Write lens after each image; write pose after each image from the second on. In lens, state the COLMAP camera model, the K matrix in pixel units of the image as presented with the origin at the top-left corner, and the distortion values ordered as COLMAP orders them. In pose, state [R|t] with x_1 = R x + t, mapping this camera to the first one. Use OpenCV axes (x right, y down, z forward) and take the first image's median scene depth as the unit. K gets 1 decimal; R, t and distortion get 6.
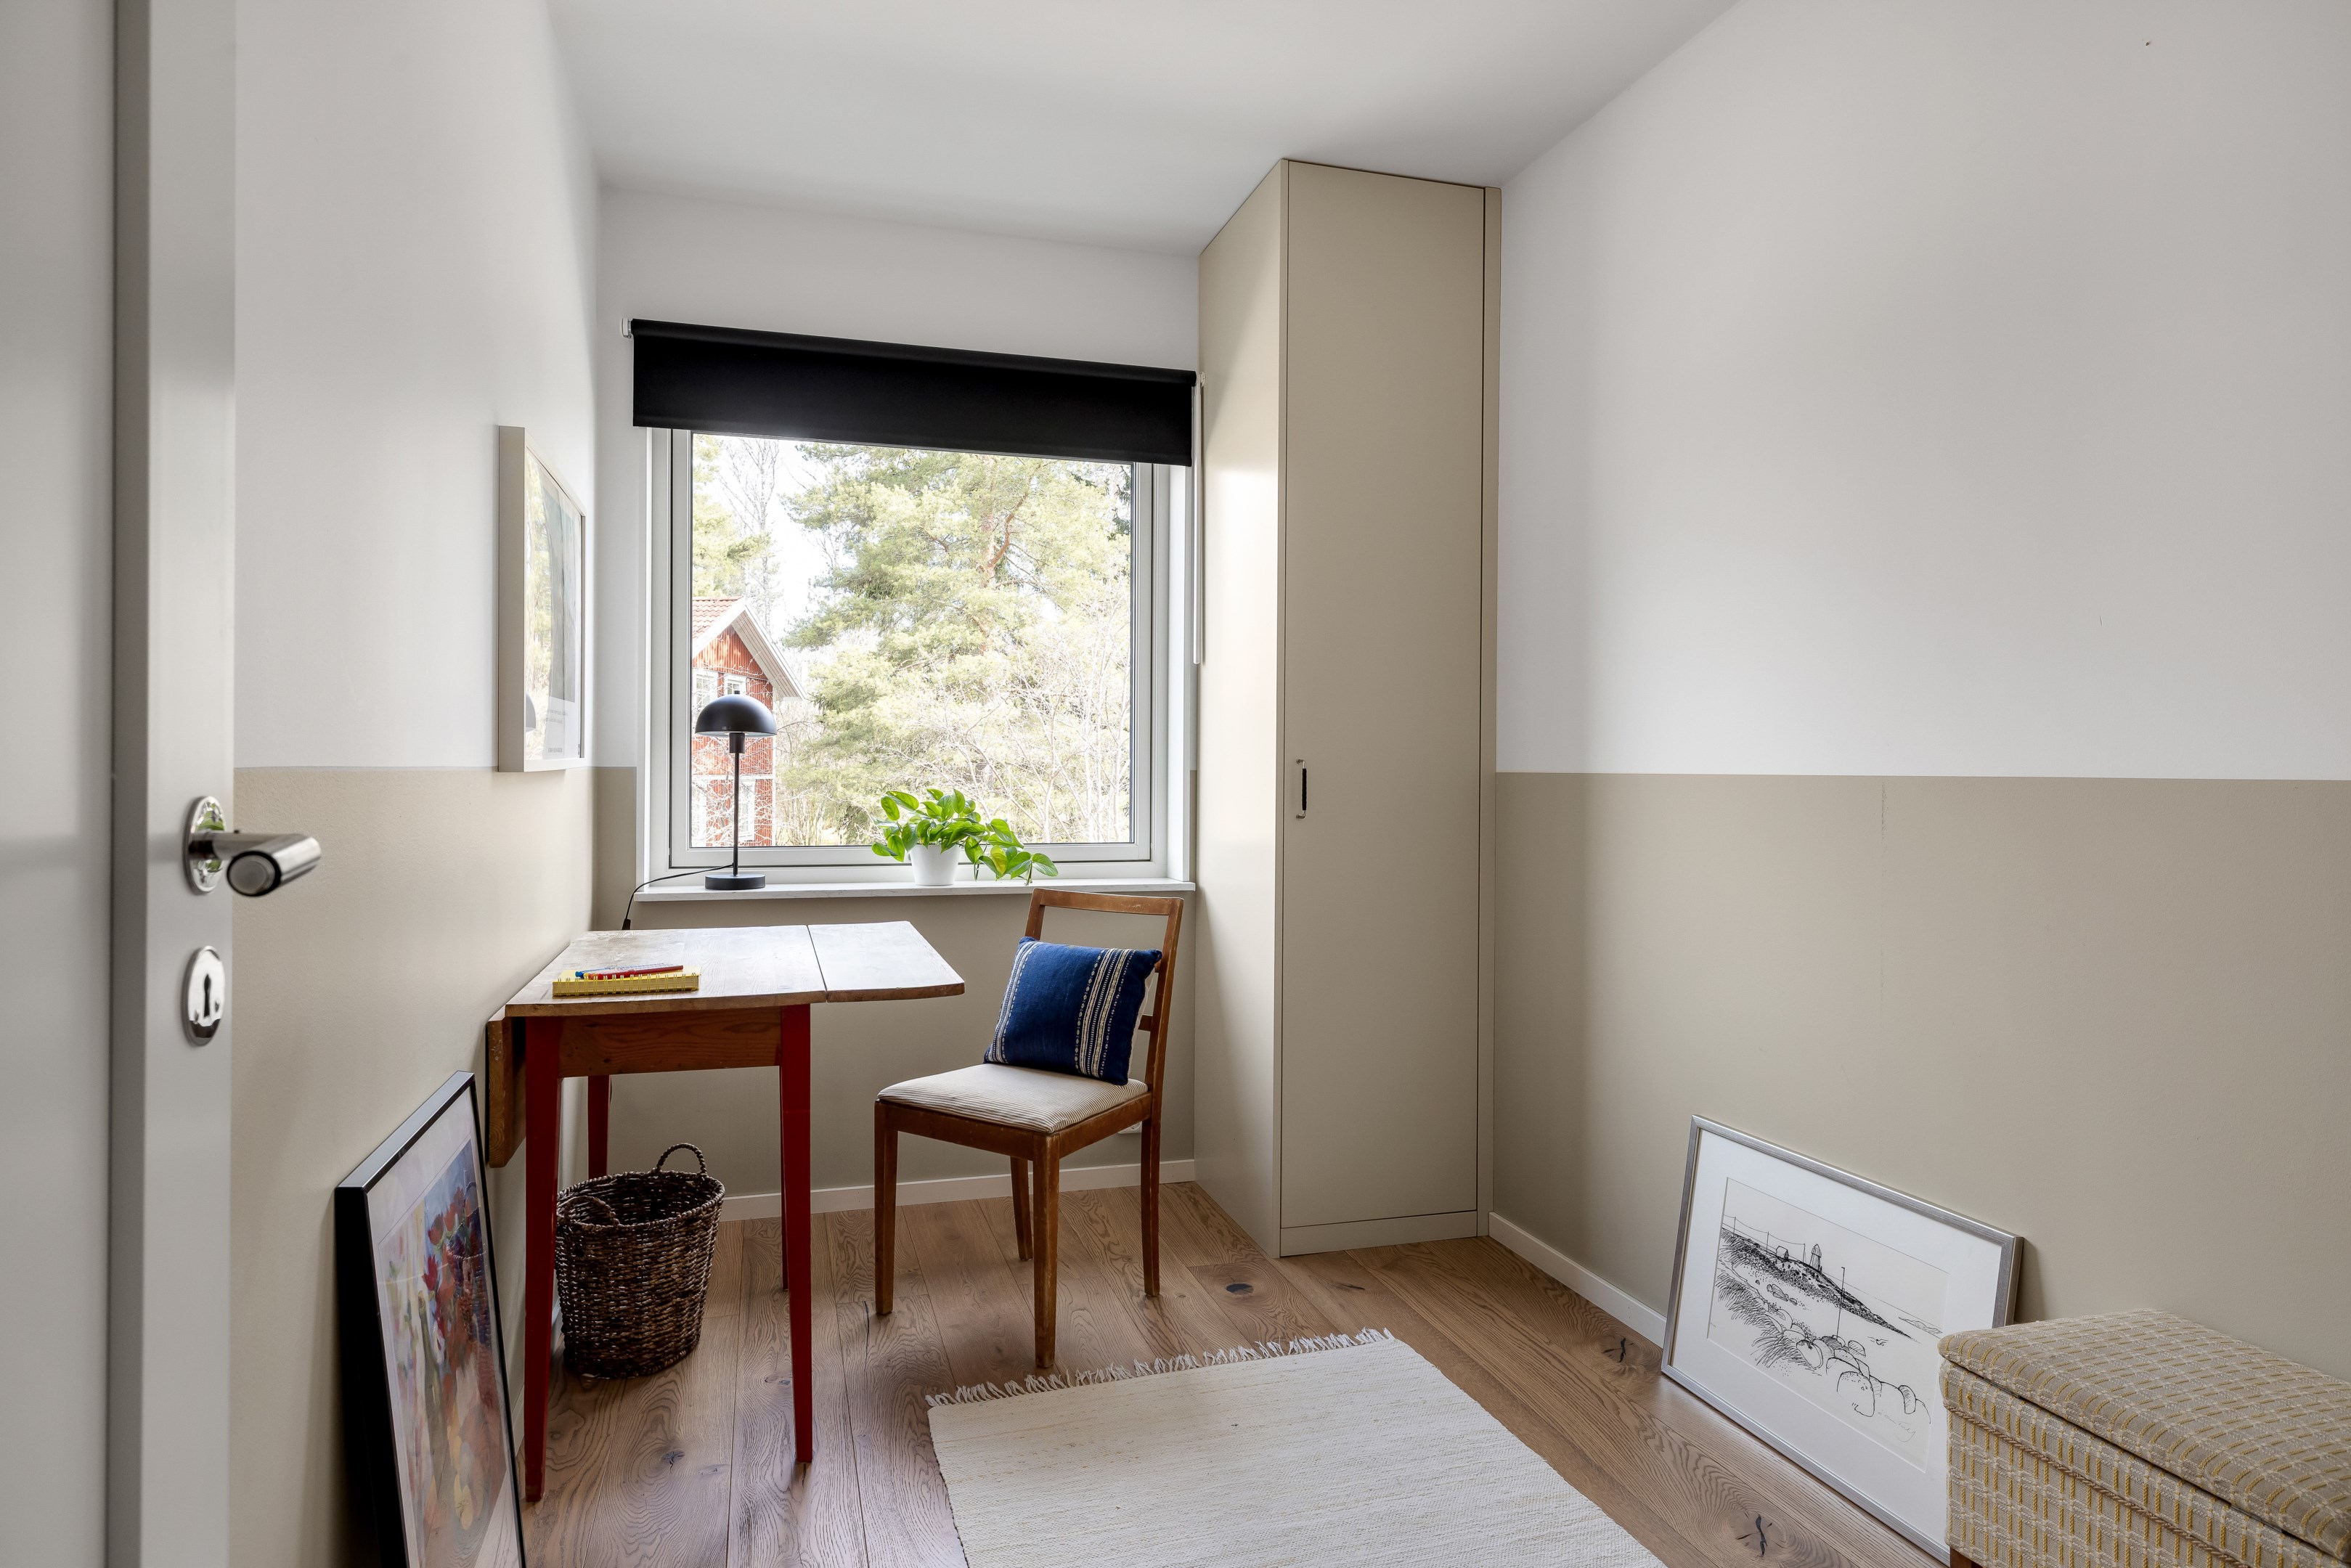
lens RADIAL K [[1345.7, 0, 1172.2], [0, 1345.7, 762.6], [0, 0, 1]] dist [-0.000729, 0.002453]
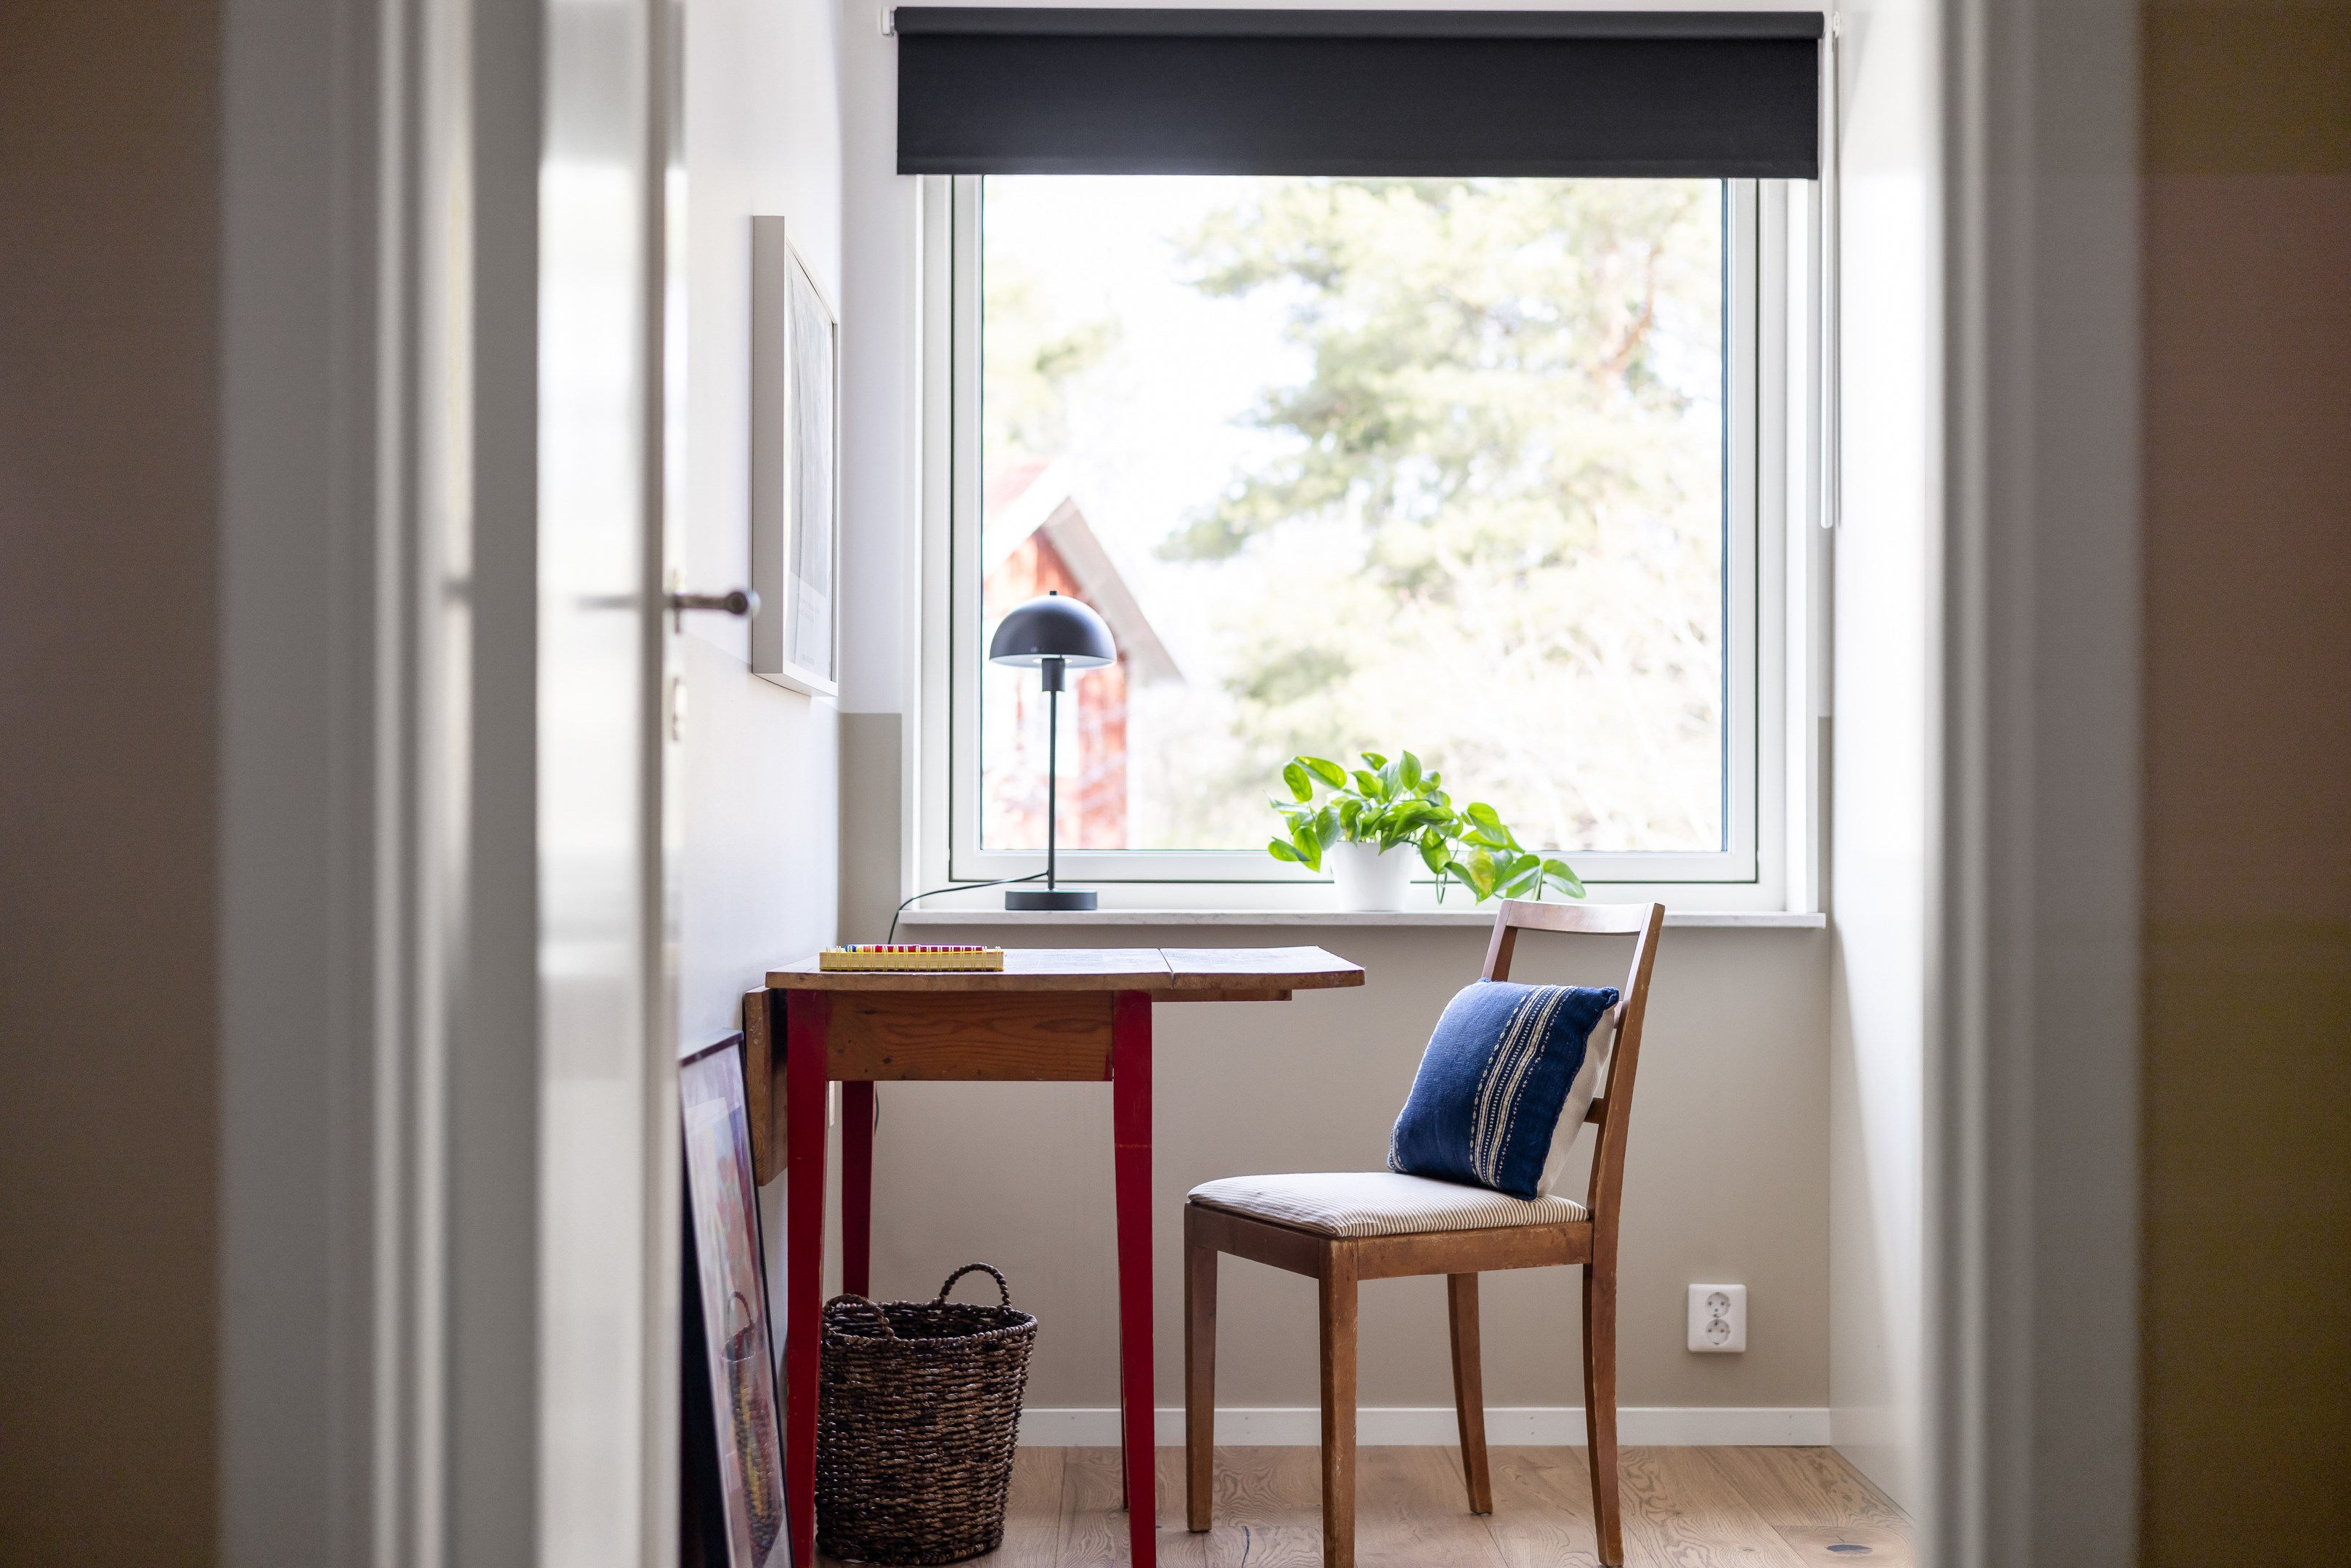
lens RADIAL K [[3344.6, 0, 1179.2], [0, 3344.6, 787.6], [0, 0, 1]] dist [-0.006068, 0.000000]
pose [[0.962311, -0.008278, -0.271827, 0.143880], [0.002975, 0.999797, -0.019916, 0.065970], [0.271936, 0.018356, 0.962140, -0.444395]]
